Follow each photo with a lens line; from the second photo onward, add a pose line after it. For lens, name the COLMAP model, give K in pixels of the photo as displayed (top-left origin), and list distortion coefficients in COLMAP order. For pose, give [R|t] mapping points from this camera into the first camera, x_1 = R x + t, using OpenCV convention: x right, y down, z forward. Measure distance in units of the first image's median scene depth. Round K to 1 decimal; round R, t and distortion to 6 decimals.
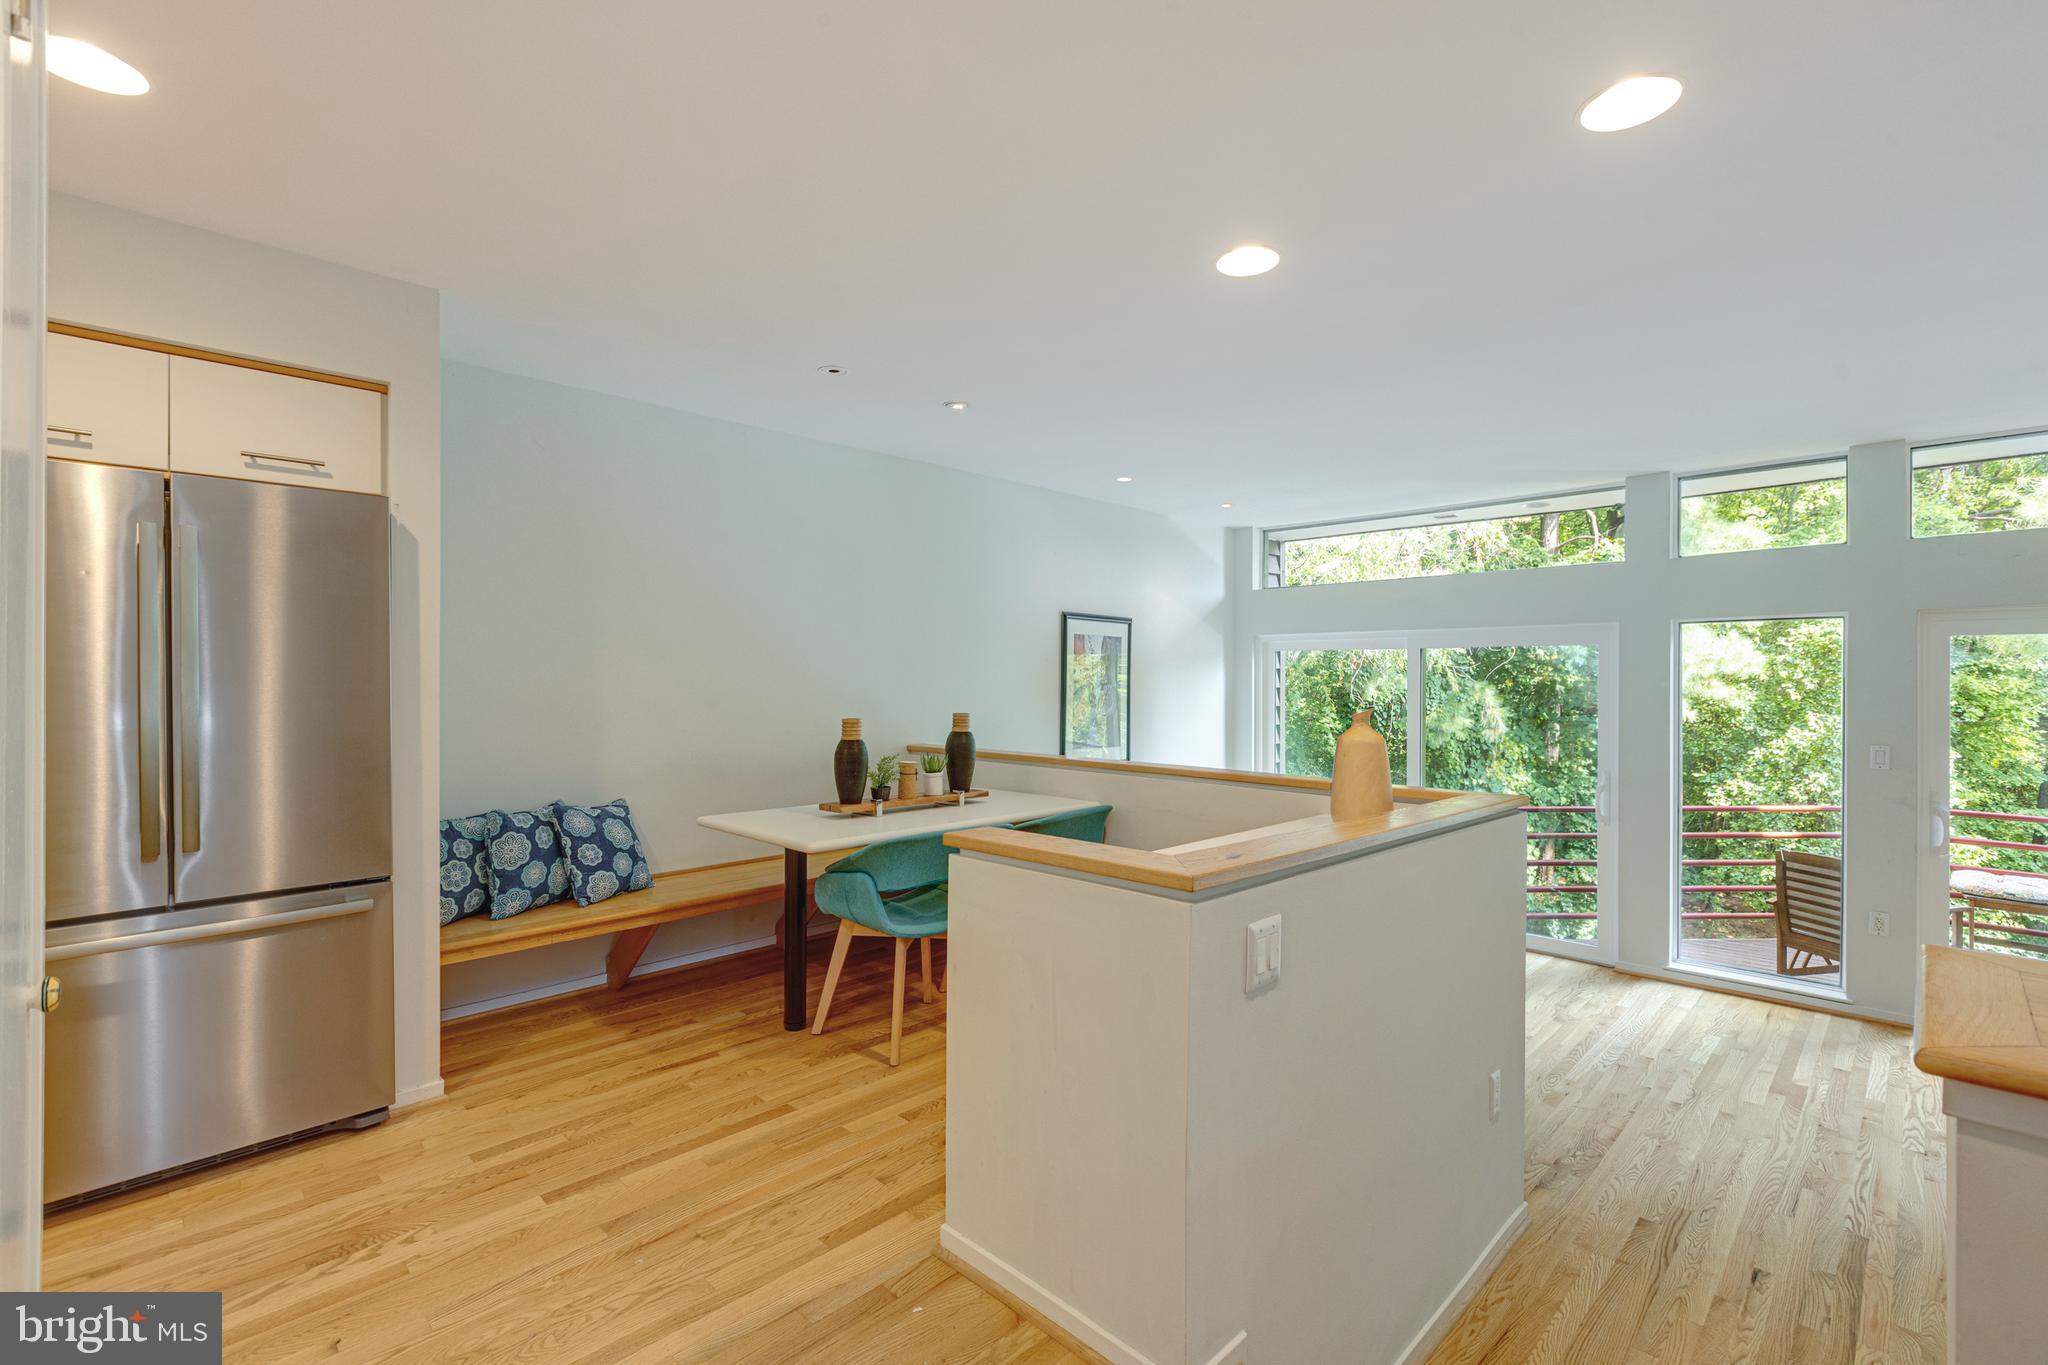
lens RADIAL K [[906.4, 0, 1026.9], [0, 906.4, 679.3], [0, 0, 1]] dist [0.003136, -0.001276]
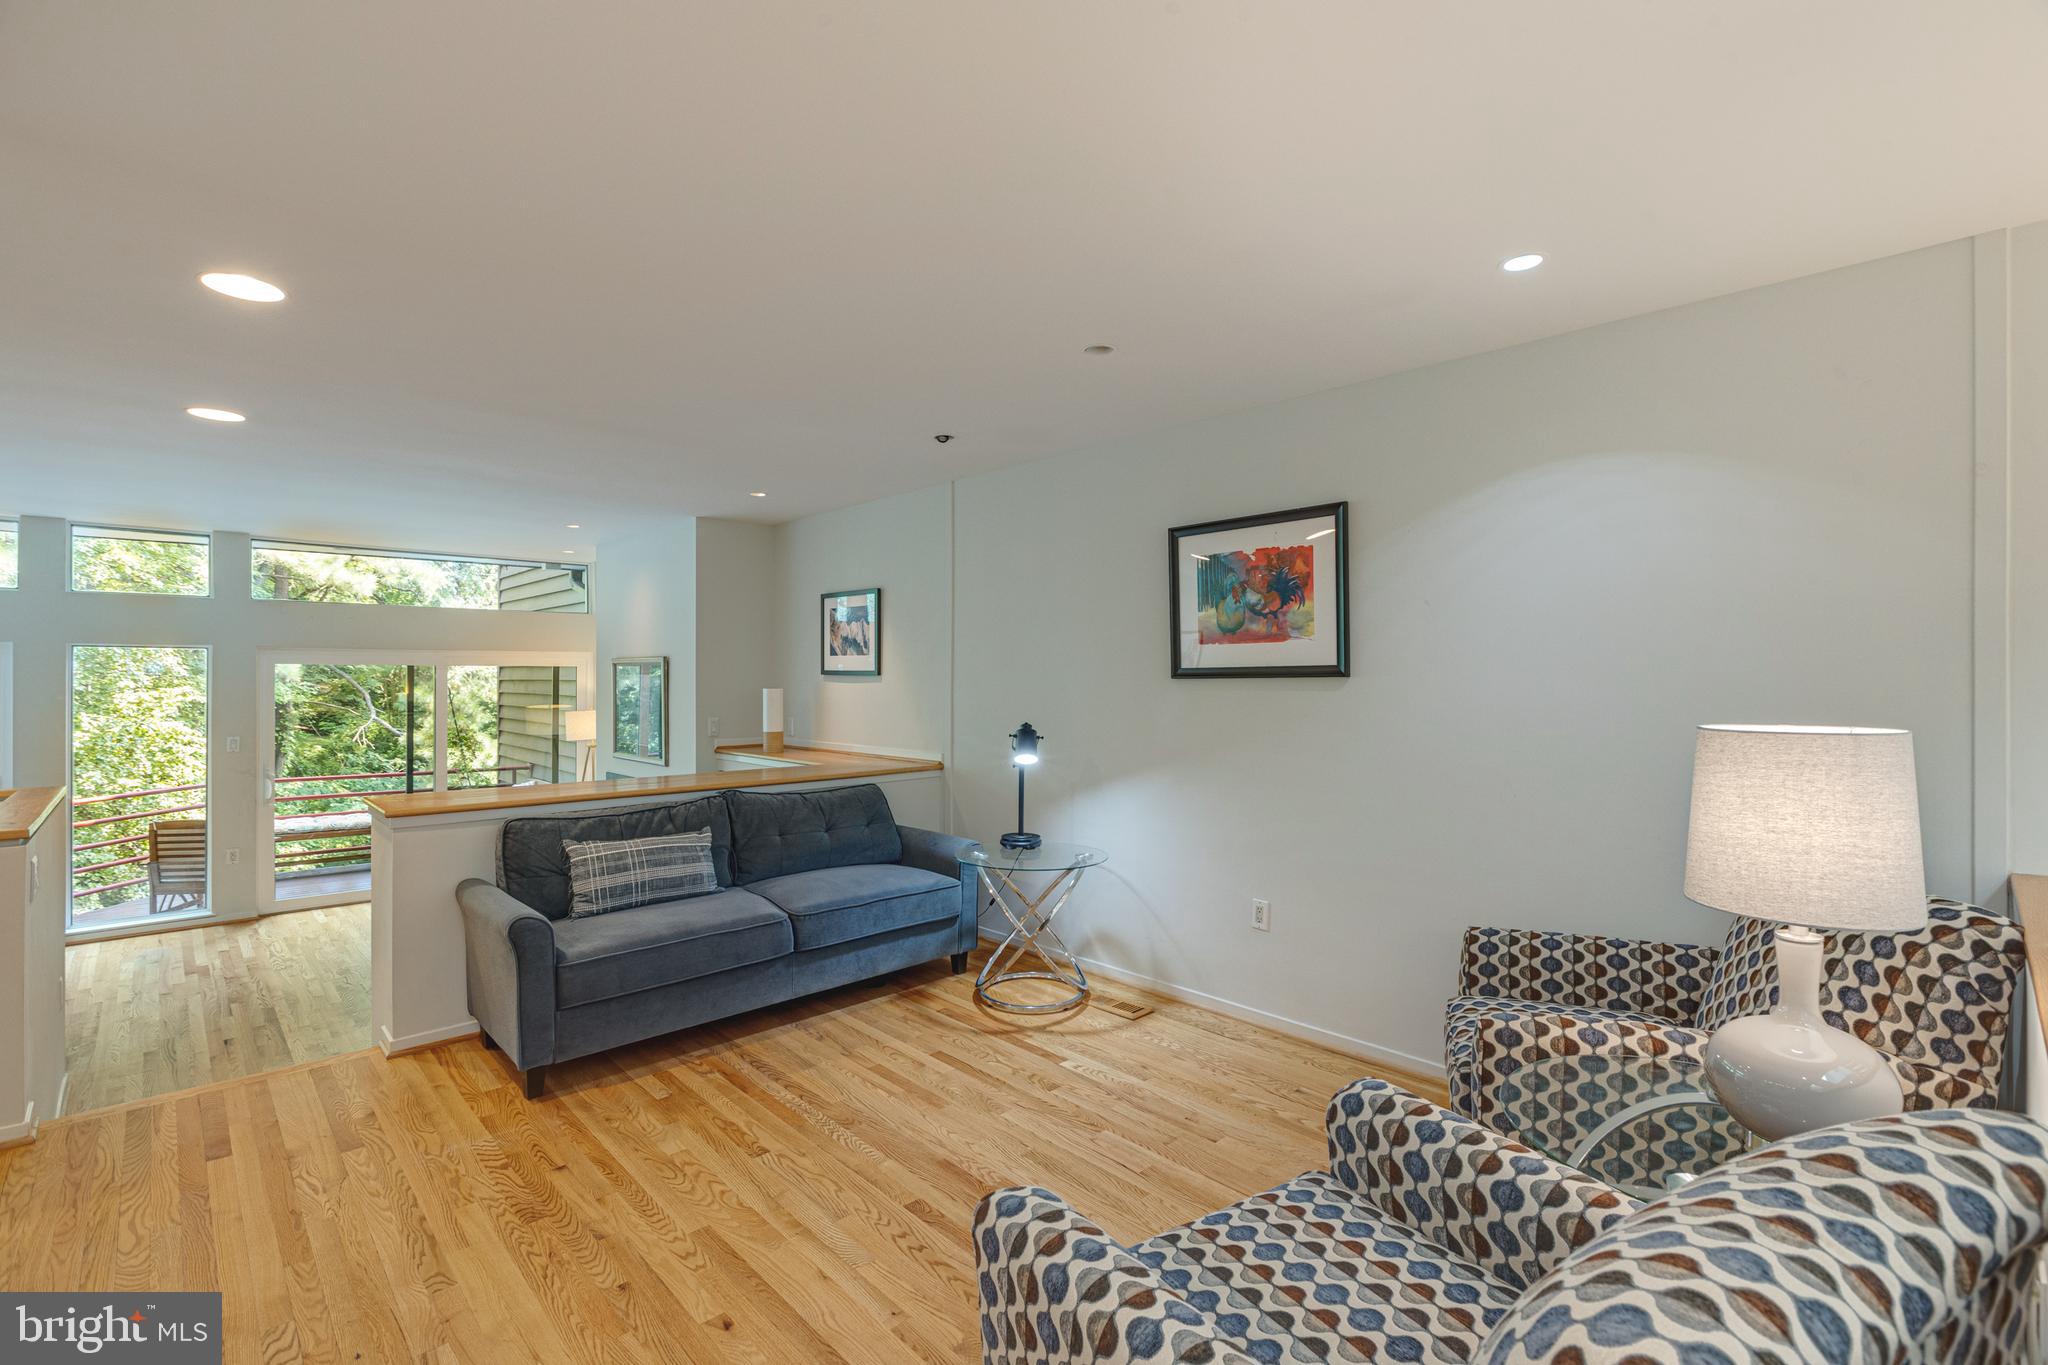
lens RADIAL K [[914.7, 0, 1028.7], [0, 914.7, 680.3], [0, 0, 1]] dist [0.002340, -0.008006]
pose [[0.019589, -0.001554, 0.999807, -0.665454], [-0.003348, 0.999993, 0.001620, -0.031139], [-0.999803, -0.003379, 0.019584, -0.416848]]
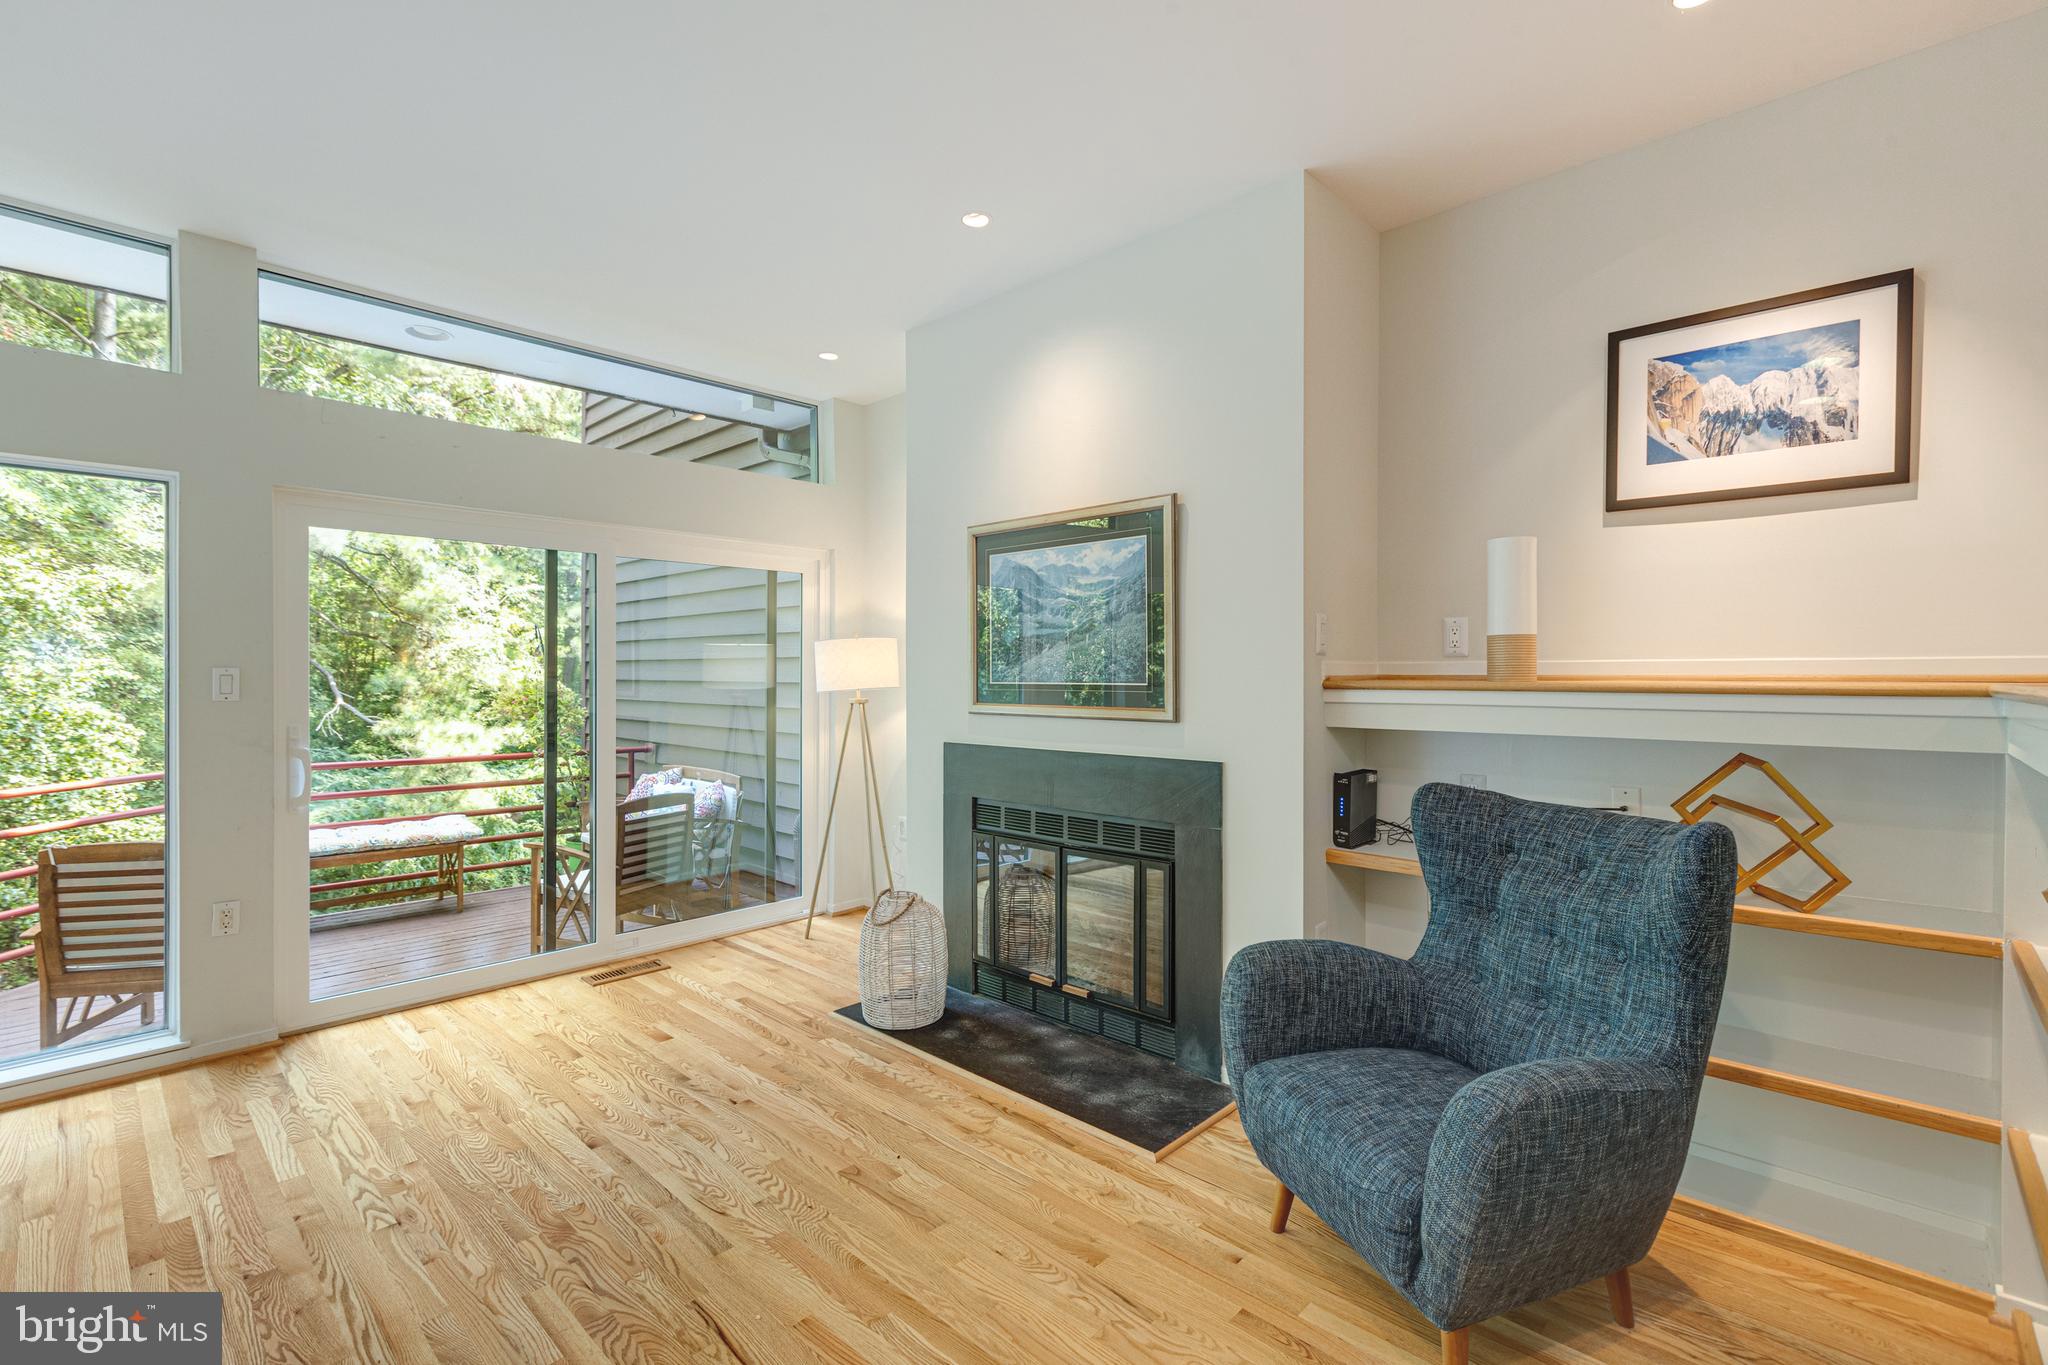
lens RADIAL K [[906.4, 0, 1026.9], [0, 906.4, 679.3], [0, 0, 1]] dist [0.003136, -0.001276]
pose [[-0.030063, -0.005853, 0.999531, 0.266256], [-0.000777, 0.999983, 0.005833, 0.097851], [-0.999548, -0.000601, -0.030067, 0.499888]]
